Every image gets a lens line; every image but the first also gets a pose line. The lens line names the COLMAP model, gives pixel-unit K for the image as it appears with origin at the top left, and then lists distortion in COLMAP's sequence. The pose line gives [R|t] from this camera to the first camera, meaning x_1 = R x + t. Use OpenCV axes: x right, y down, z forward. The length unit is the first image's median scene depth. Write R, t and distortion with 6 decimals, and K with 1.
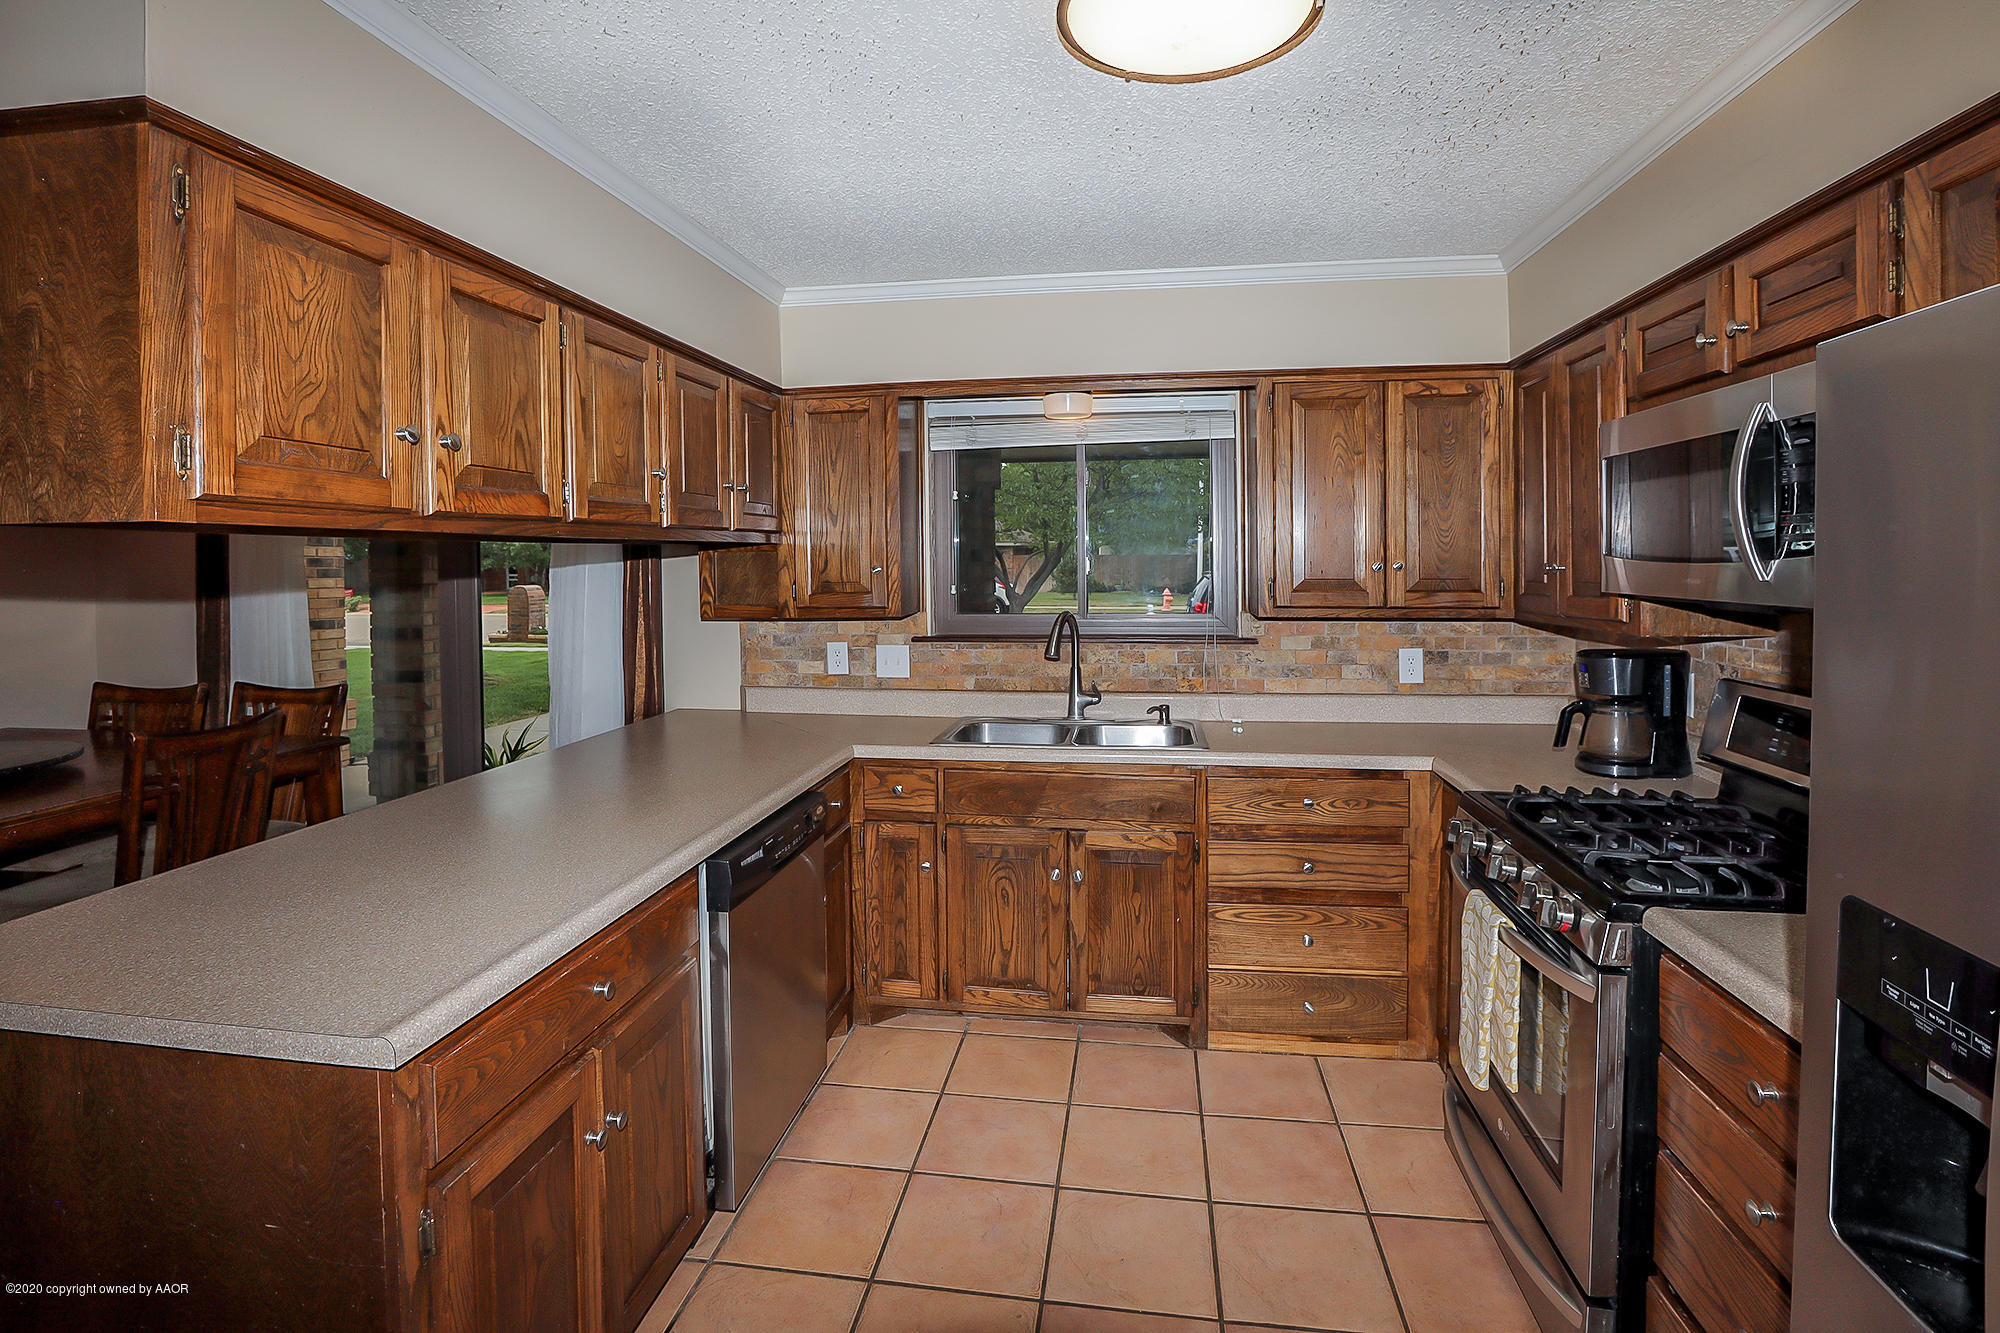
lens RADIAL K [[1035.4, 0, 994.9], [0, 1035.4, 648.9], [0, 0, 1]] dist [-0.005019, -0.000366]
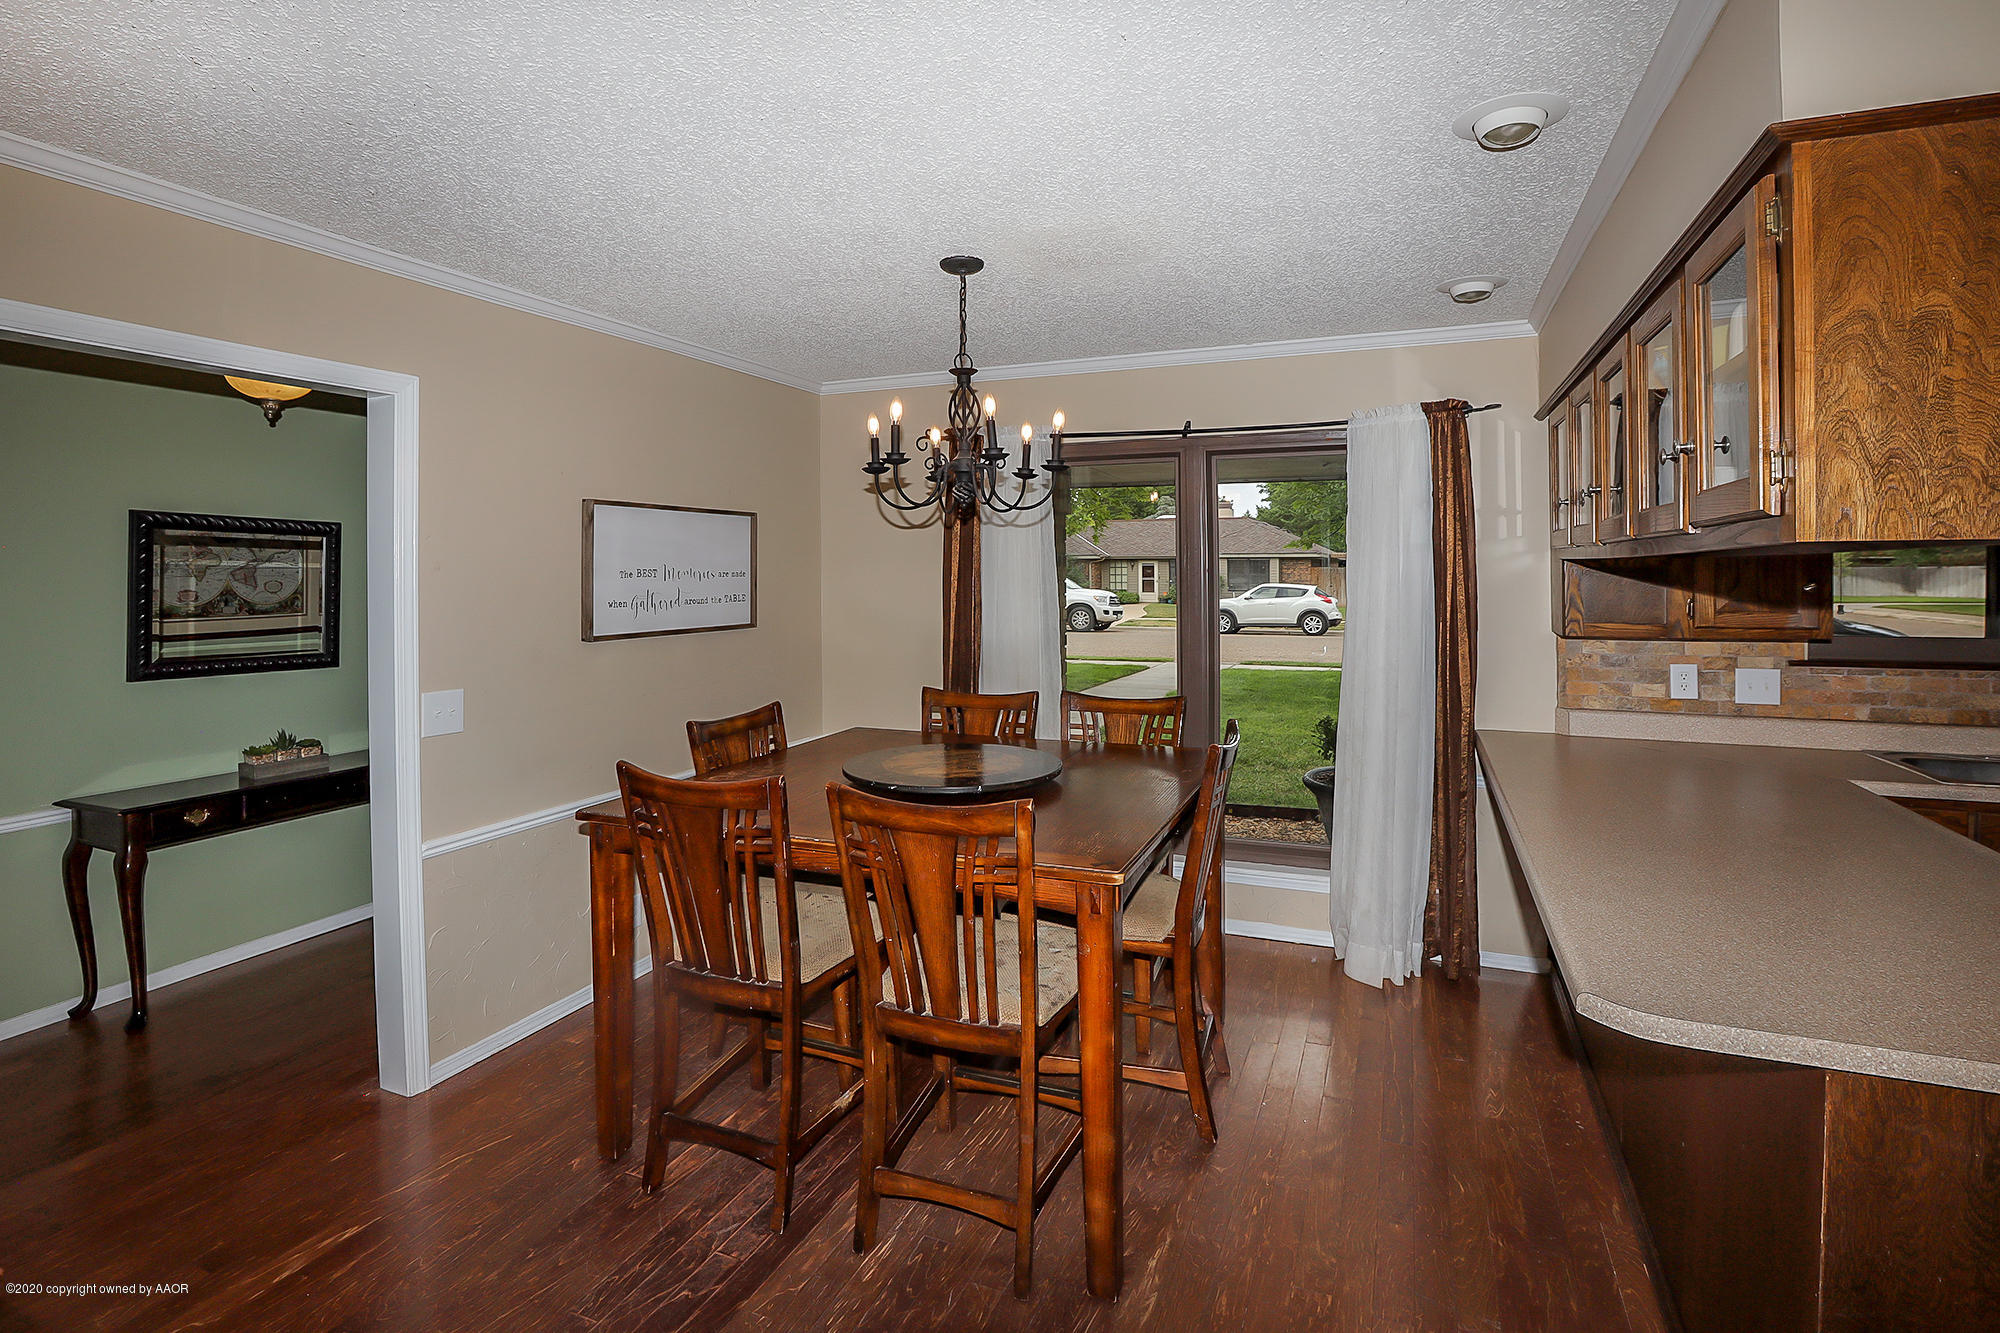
lens RADIAL K [[1031.7, 0, 1009.5], [0, 1031.7, 653.3], [0, 0, 1]] dist [-0.007336, -0.001041]
pose [[0.973399, 0.017711, -0.228429, -0.541406], [-0.019544, 0.999792, -0.005765, 0.001032], [0.228280, 0.010076, 0.973543, -0.033658]]
